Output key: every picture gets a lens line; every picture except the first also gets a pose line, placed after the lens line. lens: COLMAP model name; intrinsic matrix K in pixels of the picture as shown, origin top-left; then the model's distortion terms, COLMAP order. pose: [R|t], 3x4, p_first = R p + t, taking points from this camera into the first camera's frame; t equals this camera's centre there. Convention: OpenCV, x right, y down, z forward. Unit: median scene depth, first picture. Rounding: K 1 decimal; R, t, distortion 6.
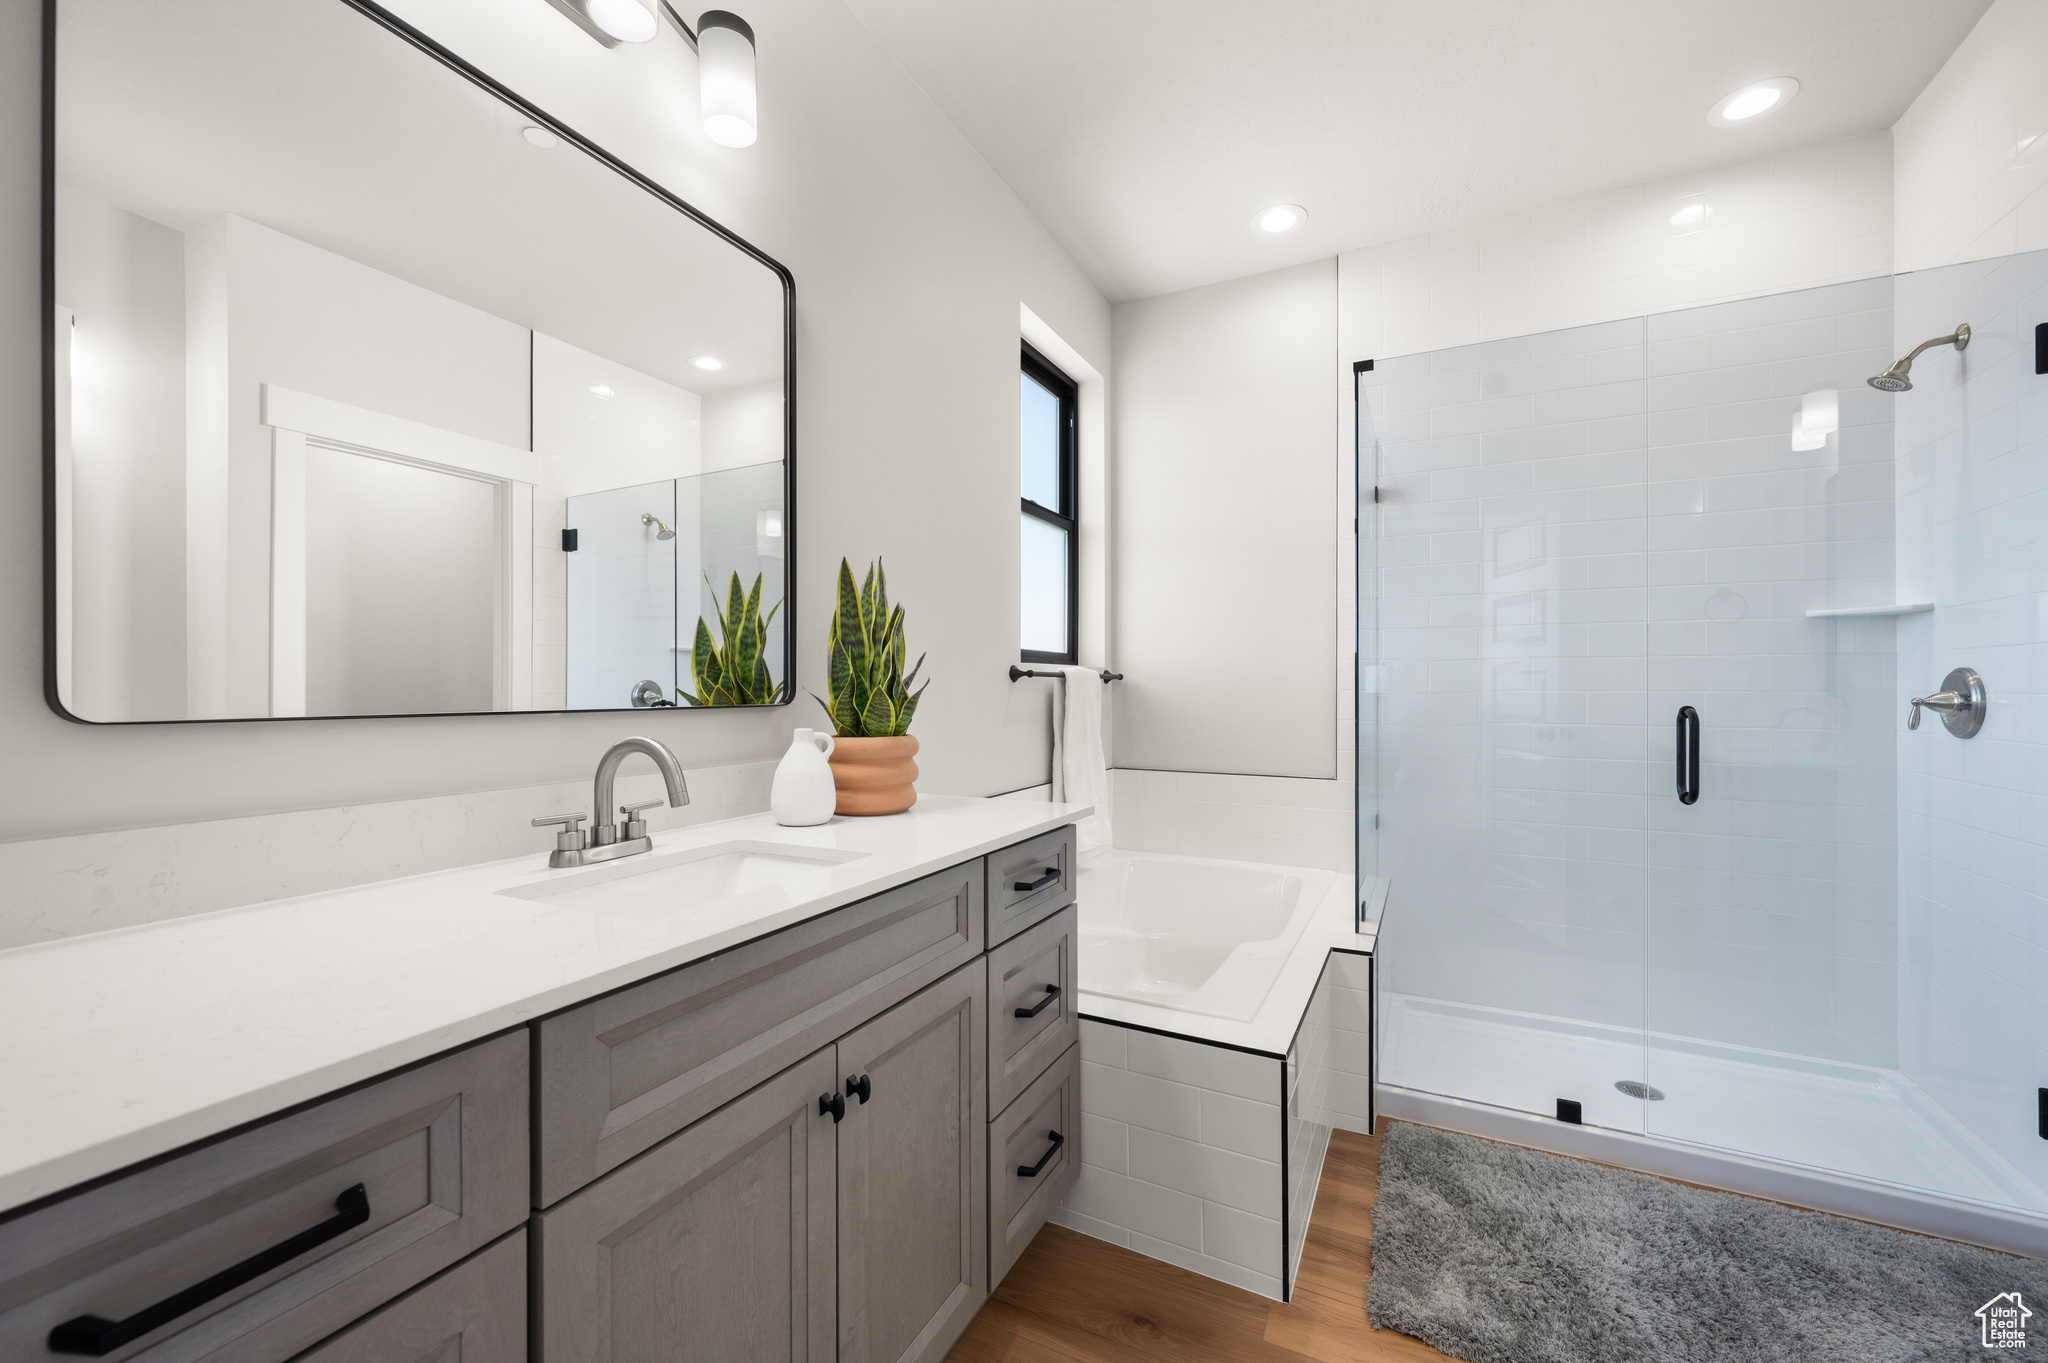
lens RADIAL K [[816.4, 0, 1027.1], [0, 816.4, 687.8], [0, 0, 1]] dist [-0.000436, 0.000204]
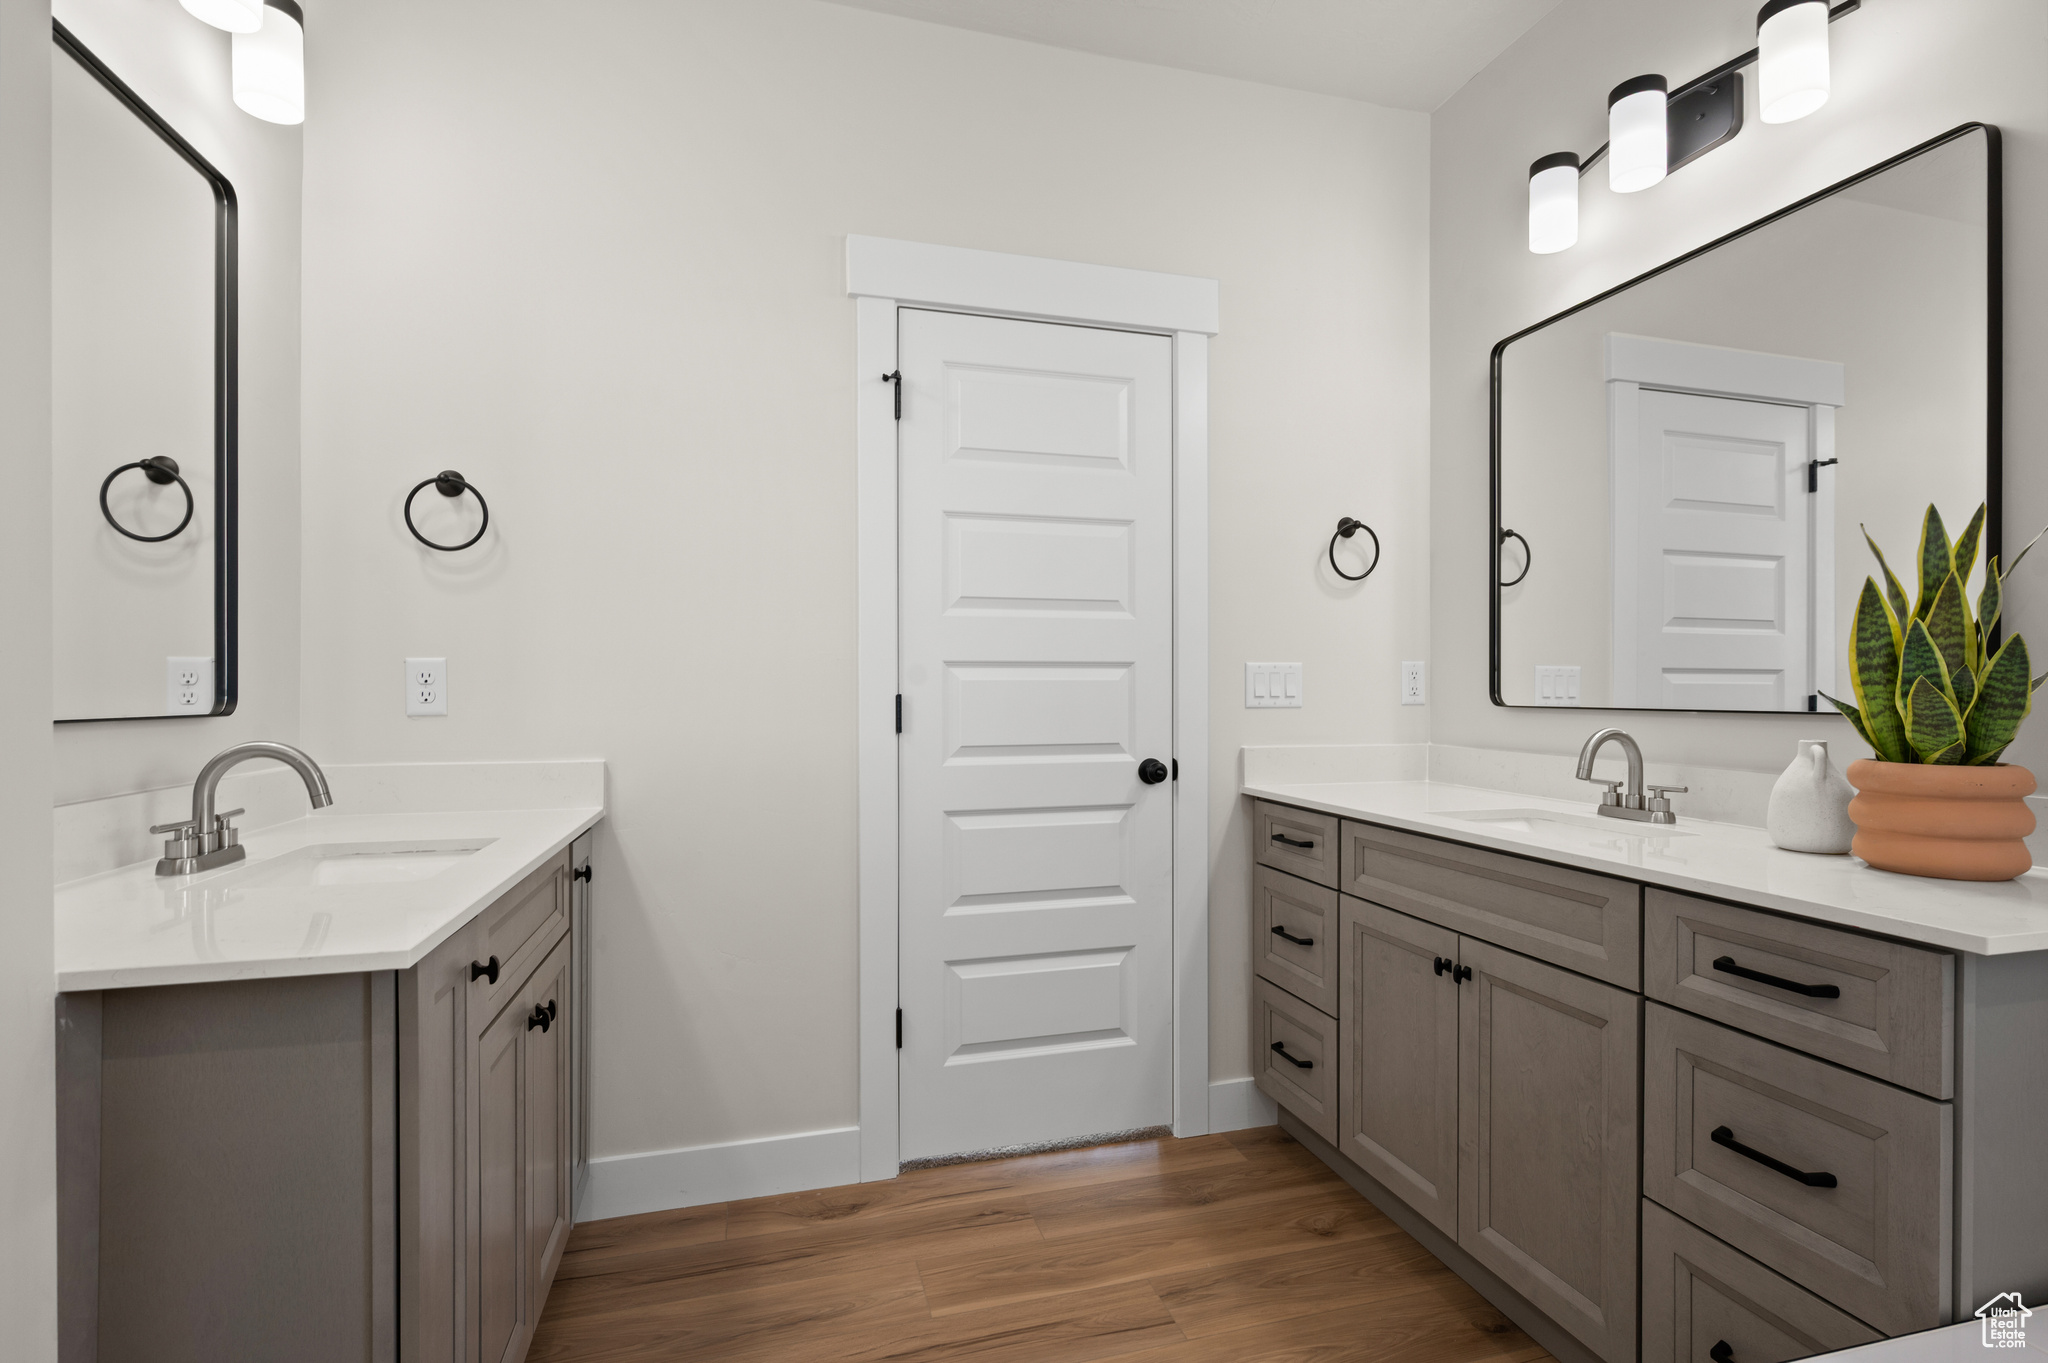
lens RADIAL K [[959.6, 0, 1027.5], [0, 959.6, 690.8], [0, 0, 1]] dist [-0.001110, -0.000952]
pose [[-0.741654, -0.001069, -0.670782, 1.260623], [-0.002394, 0.999997, 0.001053, -0.000883], [0.670778, 0.002387, -0.741654, 1.481241]]
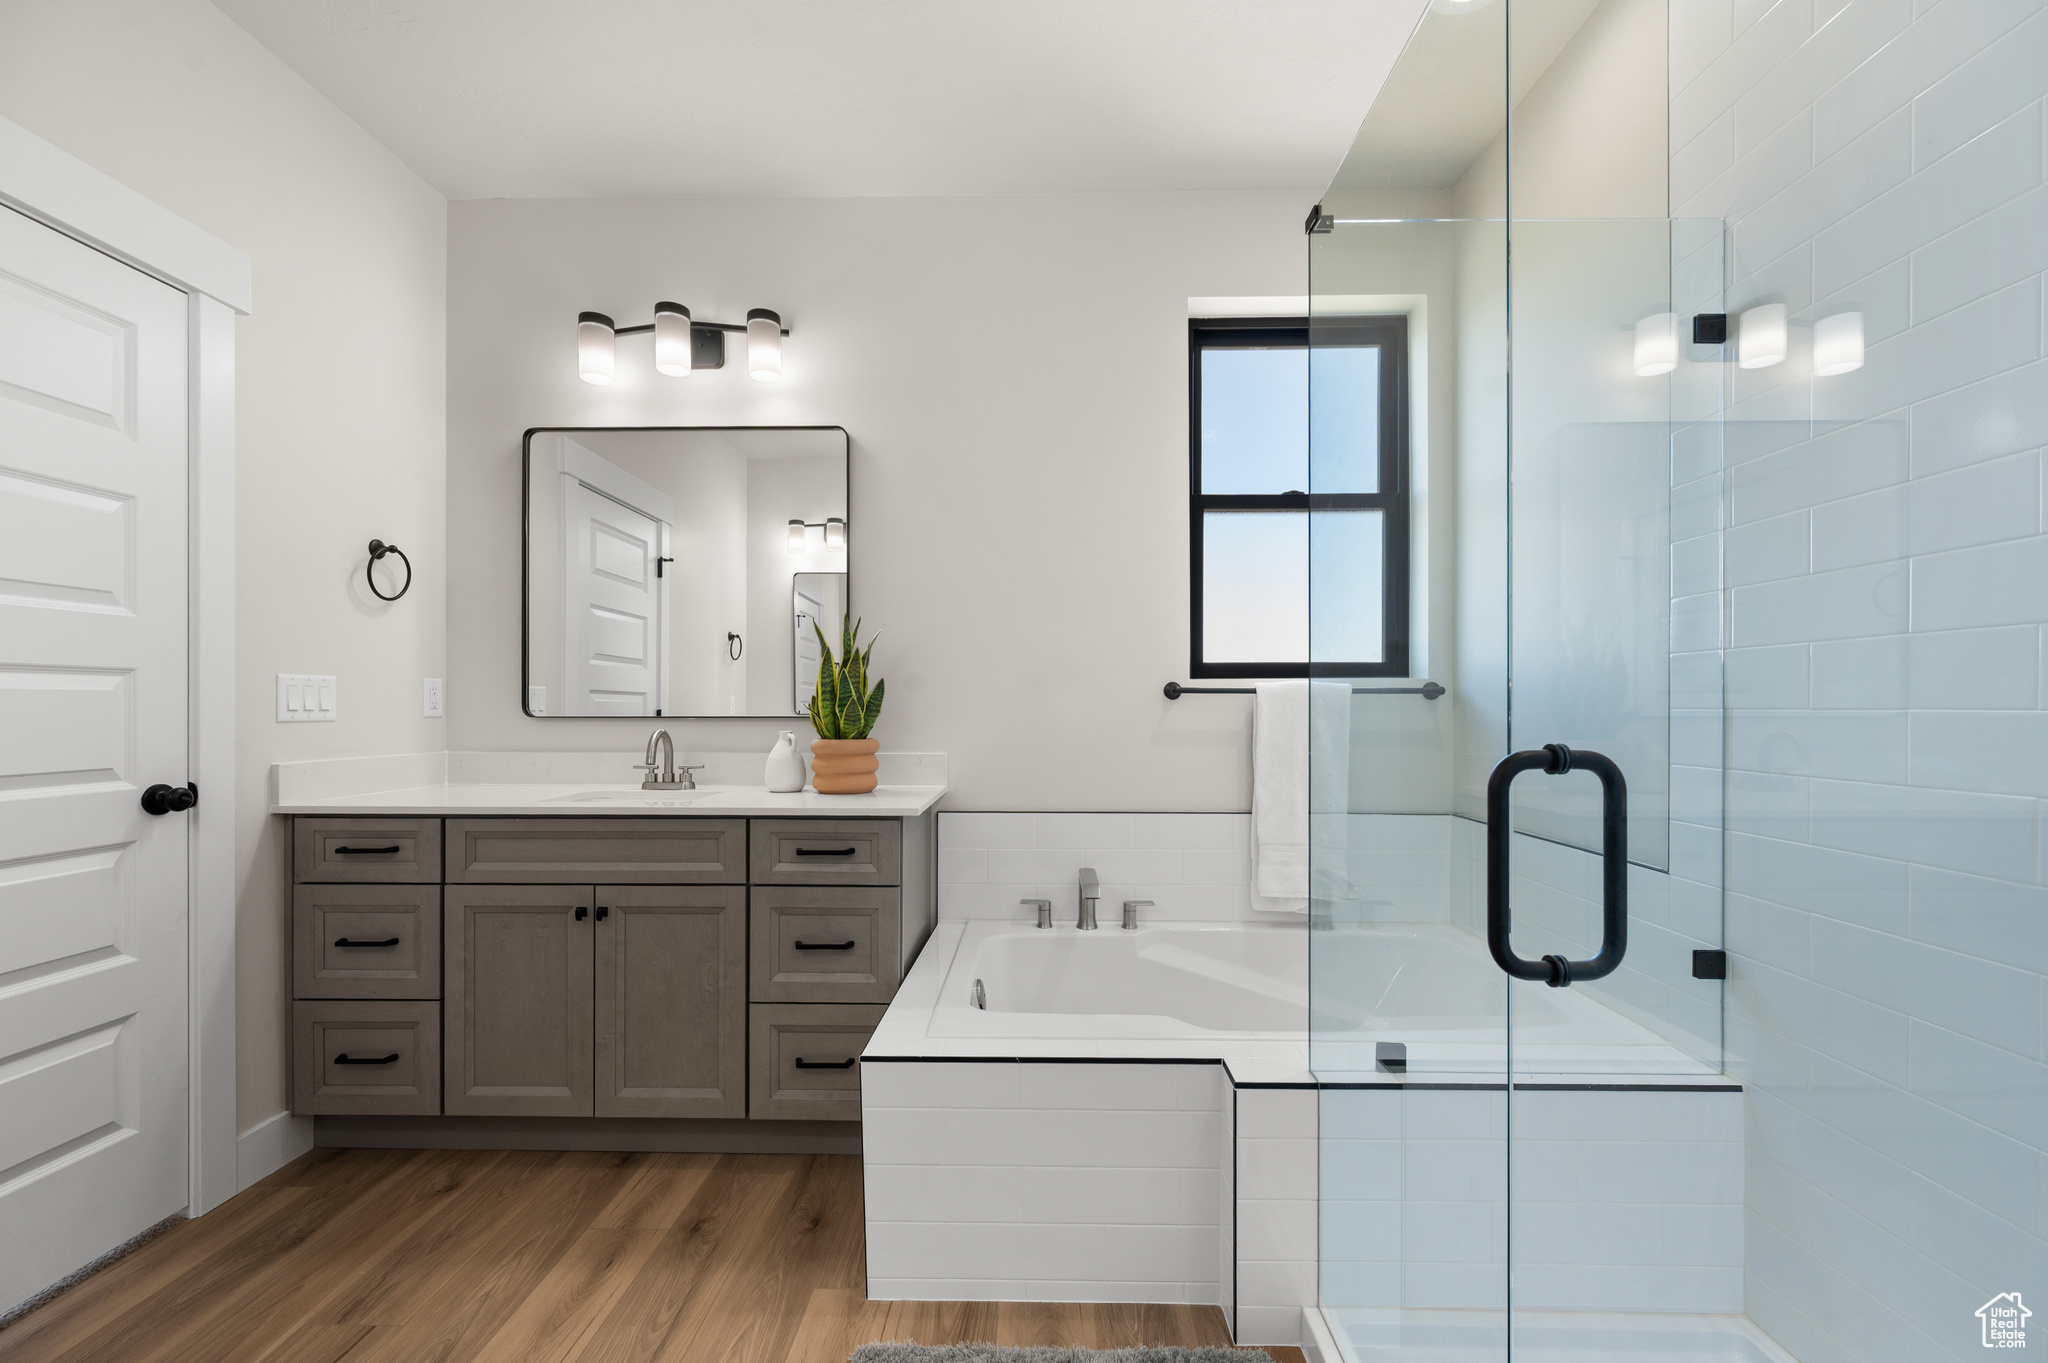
lens RADIAL K [[816.4, 0, 1025.0], [0, 816.4, 711.8], [0, 0, 1]] dist [-0.000436, 0.000204]
pose [[0.426752, 0.002091, -0.904366, 1.671832], [-0.000496, 0.999998, 0.002078, 0.011205], [0.904369, -0.000439, 0.426752, 0.926759]]
